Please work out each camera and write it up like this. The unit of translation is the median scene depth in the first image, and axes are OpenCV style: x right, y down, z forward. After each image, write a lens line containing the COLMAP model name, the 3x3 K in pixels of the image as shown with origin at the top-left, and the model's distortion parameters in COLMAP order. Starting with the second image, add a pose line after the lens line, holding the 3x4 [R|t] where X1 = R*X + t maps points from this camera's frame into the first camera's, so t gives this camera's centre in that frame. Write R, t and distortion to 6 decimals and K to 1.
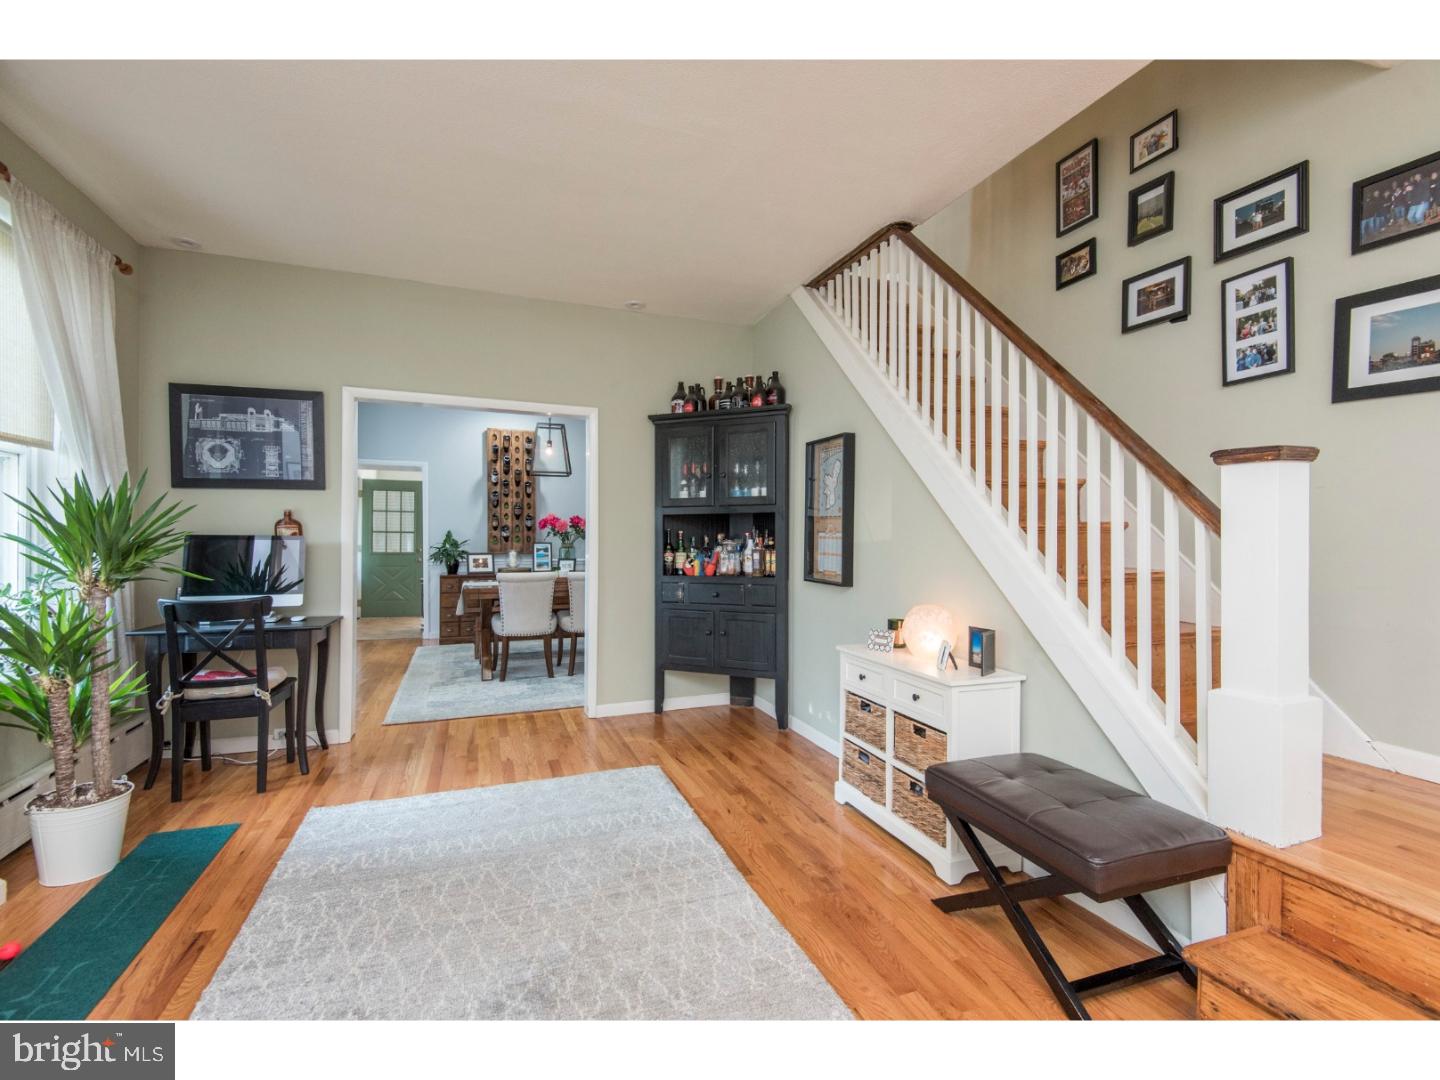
lens RADIAL K [[653.9, 0, 719.1], [0, 653.9, 542.1], [0, 0, 1]] dist [0.014601, -0.008704]
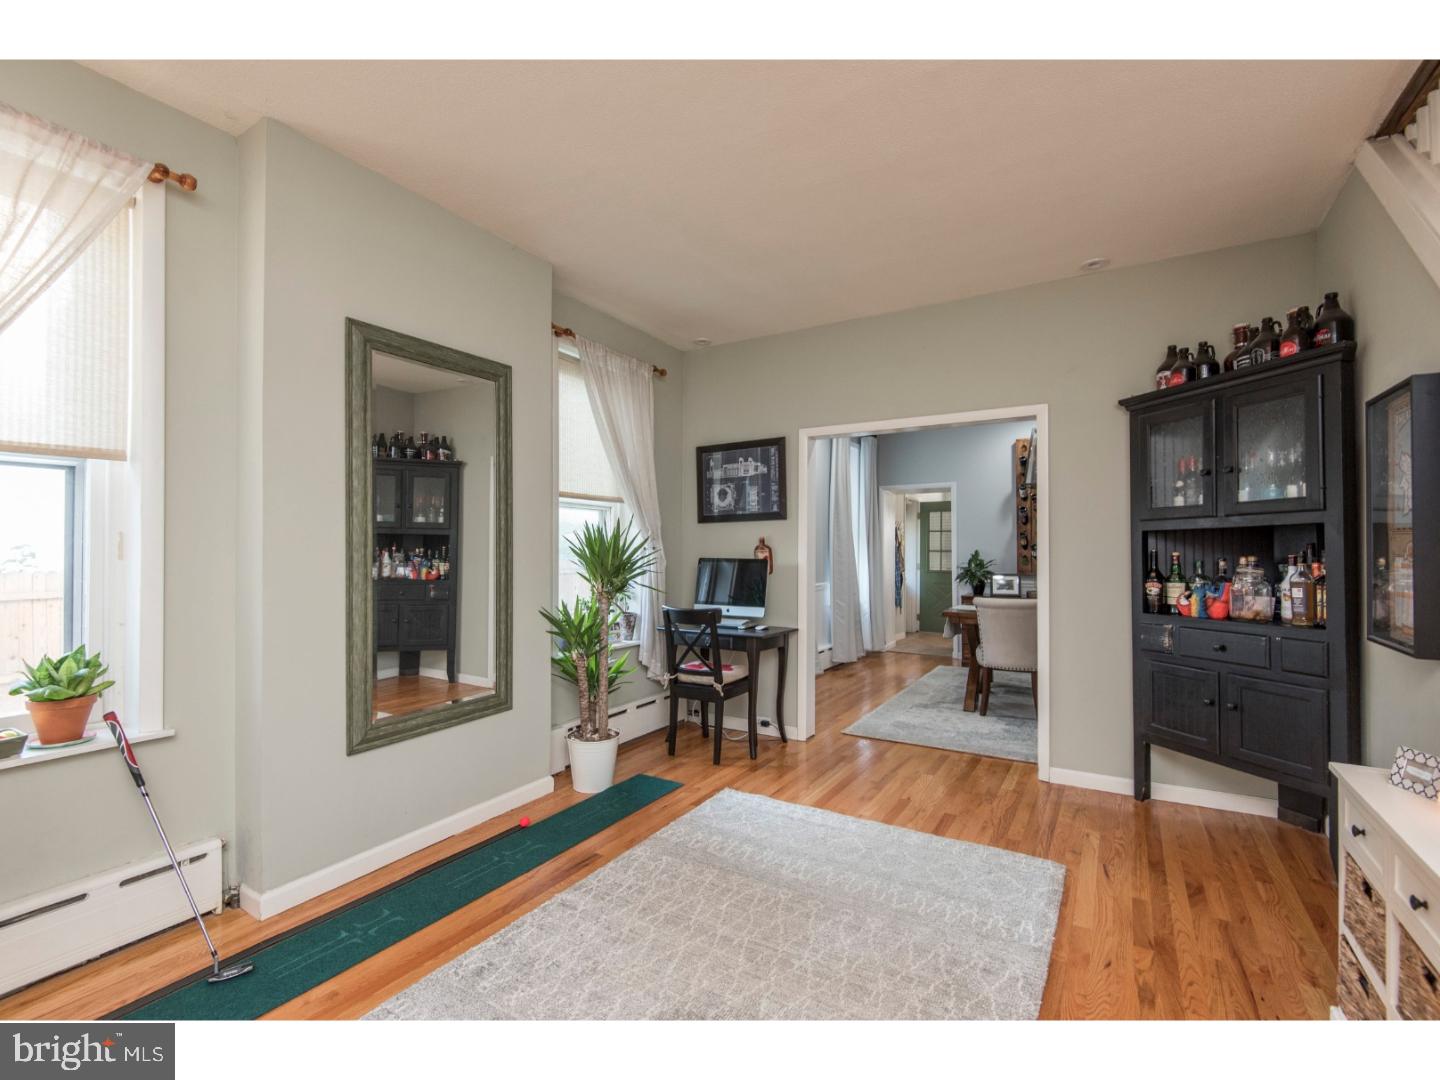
lens RADIAL K [[653.9, 0, 710.7], [0, 653.9, 544.1], [0, 0, 1]] dist [0.014601, -0.008704]
pose [[0.609520, -0.013968, -0.792648, 0.210163], [-0.003121, 0.999795, -0.020019, -0.010610], [0.792764, 0.014676, 0.609351, 0.163354]]
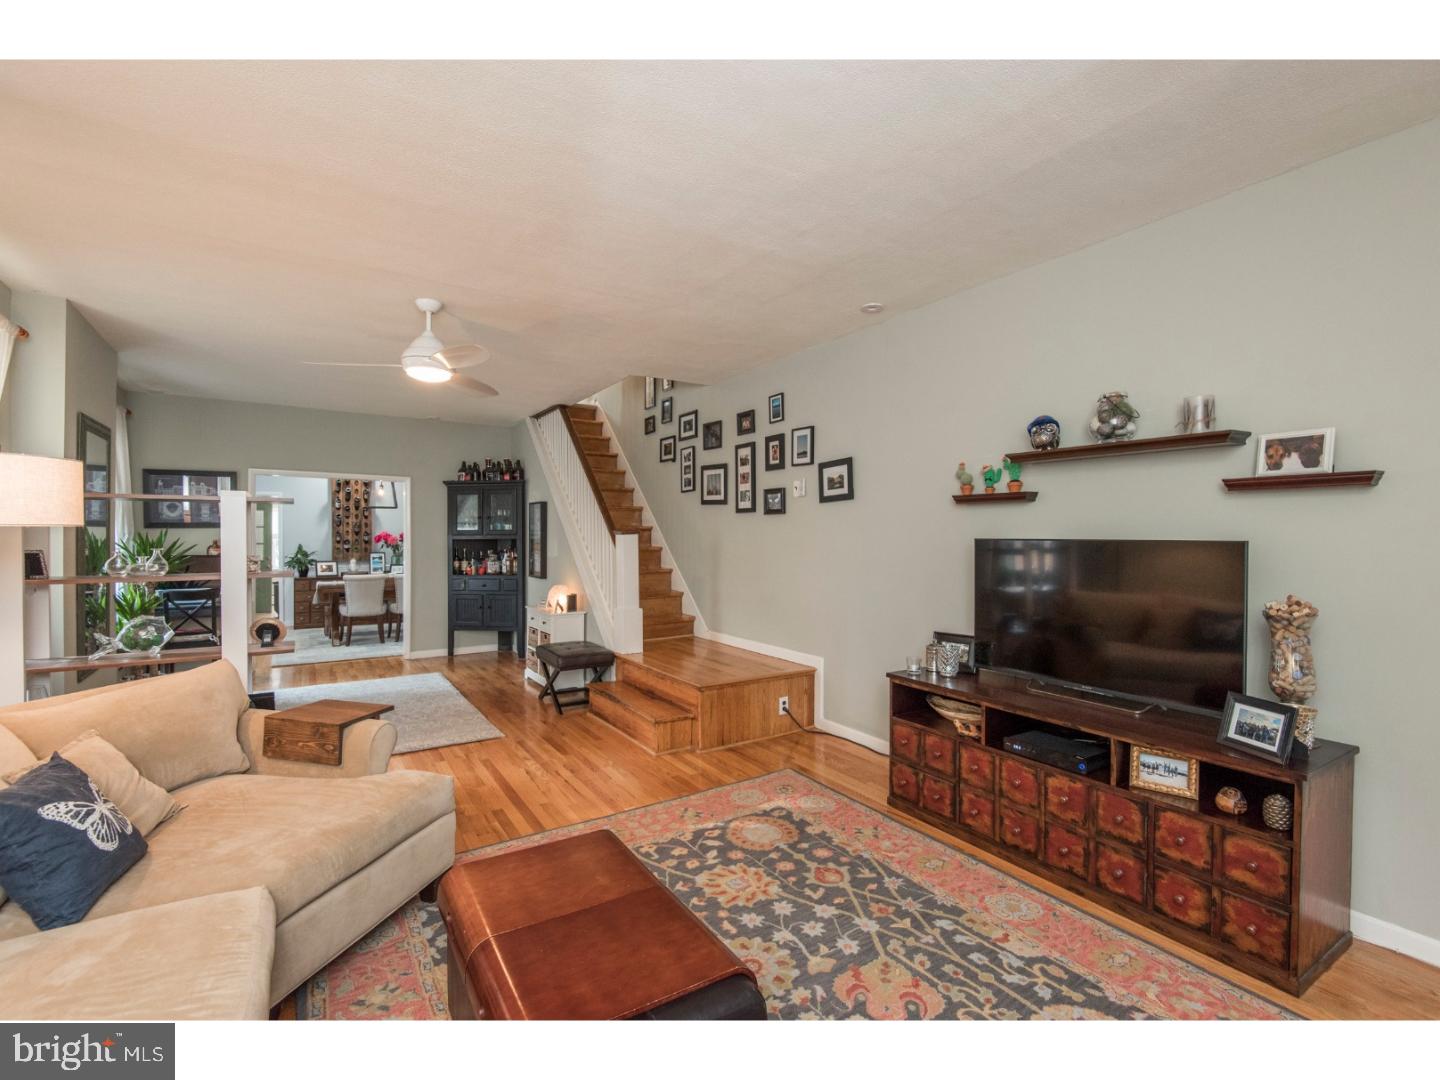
lens RADIAL K [[653.9, 0, 725.9], [0, 653.9, 537.7], [0, 0, 1]] dist [0.014601, -0.008704]
pose [[0.975867, -0.002772, 0.218348, 0.242022], [0.004315, 0.999969, -0.006590, -0.032011], [-0.218323, 0.007373, 0.975849, -0.847181]]
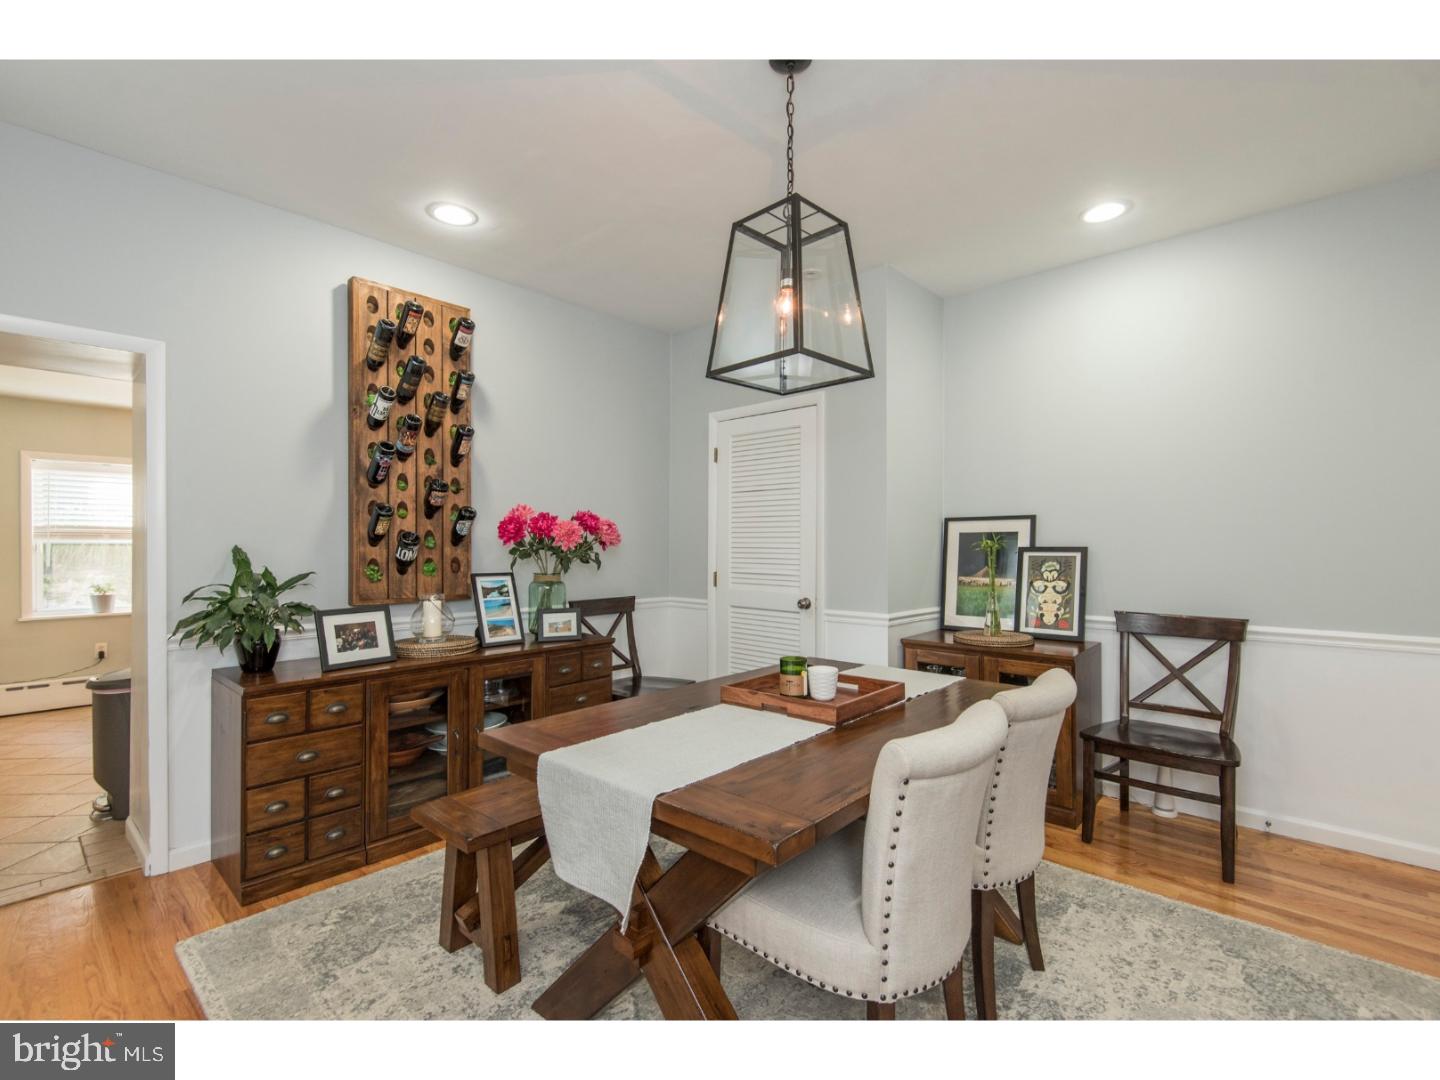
lens RADIAL K [[653.9, 0, 715.0], [0, 653.9, 547.6], [0, 0, 1]] dist [0.014601, -0.008704]
pose [[0.895727, -0.007615, 0.444538, -0.598004], [0.011418, 0.999918, -0.005878, -0.021232], [-0.444457, 0.010340, 0.895741, 1.013500]]
